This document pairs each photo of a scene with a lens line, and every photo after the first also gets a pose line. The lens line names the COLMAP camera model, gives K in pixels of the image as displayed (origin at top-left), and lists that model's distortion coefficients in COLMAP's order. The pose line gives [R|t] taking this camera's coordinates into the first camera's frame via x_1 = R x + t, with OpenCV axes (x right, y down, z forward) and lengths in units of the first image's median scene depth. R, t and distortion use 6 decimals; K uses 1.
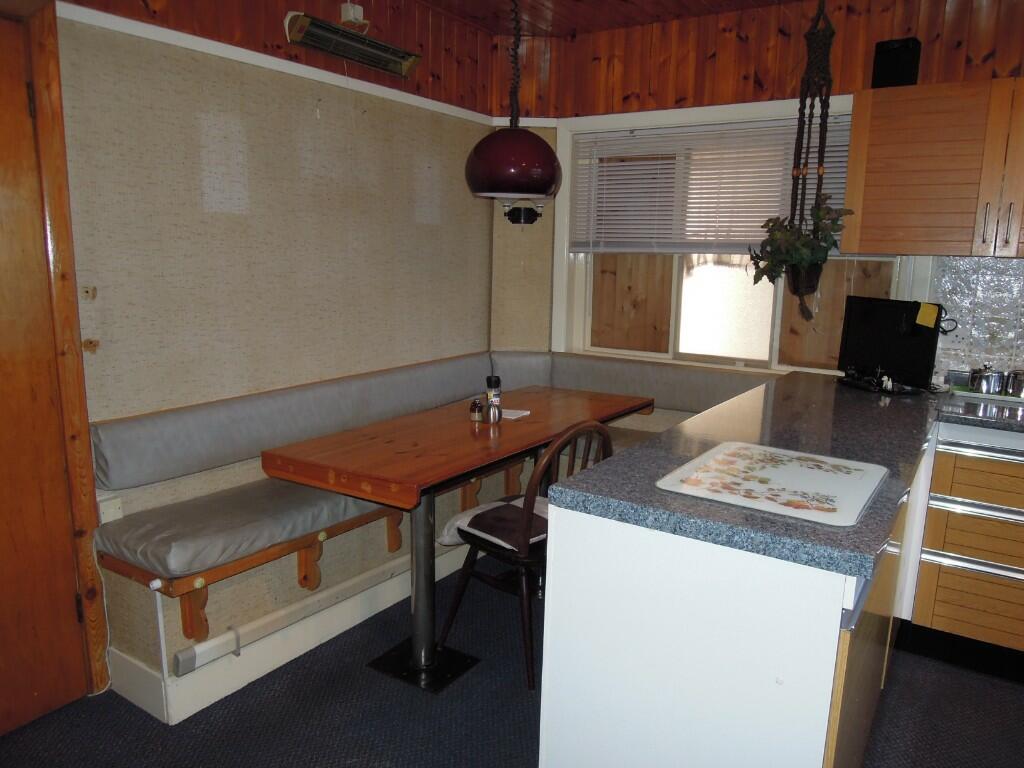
lens RADIAL K [[735.6, 0, 520.3], [0, 735.6, 388.7], [0, 0, 1]] dist [-0.005324, -0.002939]
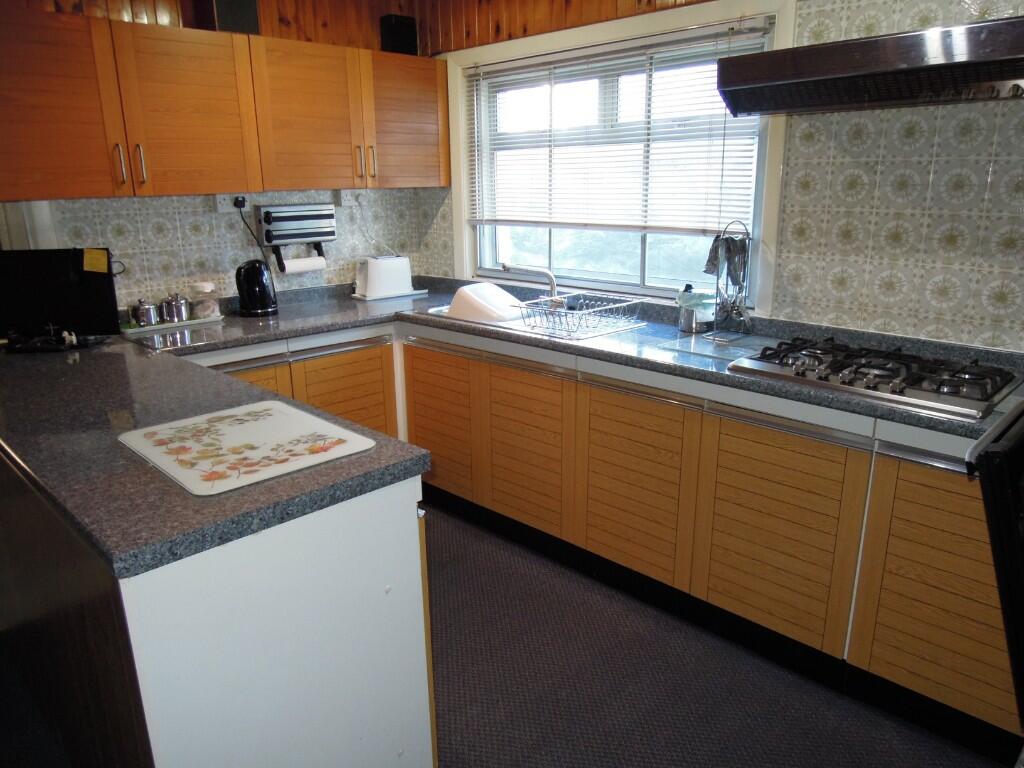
lens RADIAL K [[735.6, 0, 520.3], [0, 735.6, 388.7], [0, 0, 1]] dist [-0.005324, -0.002939]
pose [[0.203456, -0.294734, 0.933669, -0.499474], [0.195913, 0.946584, 0.256120, -0.132392], [-0.959283, 0.130809, 0.250330, 0.395333]]
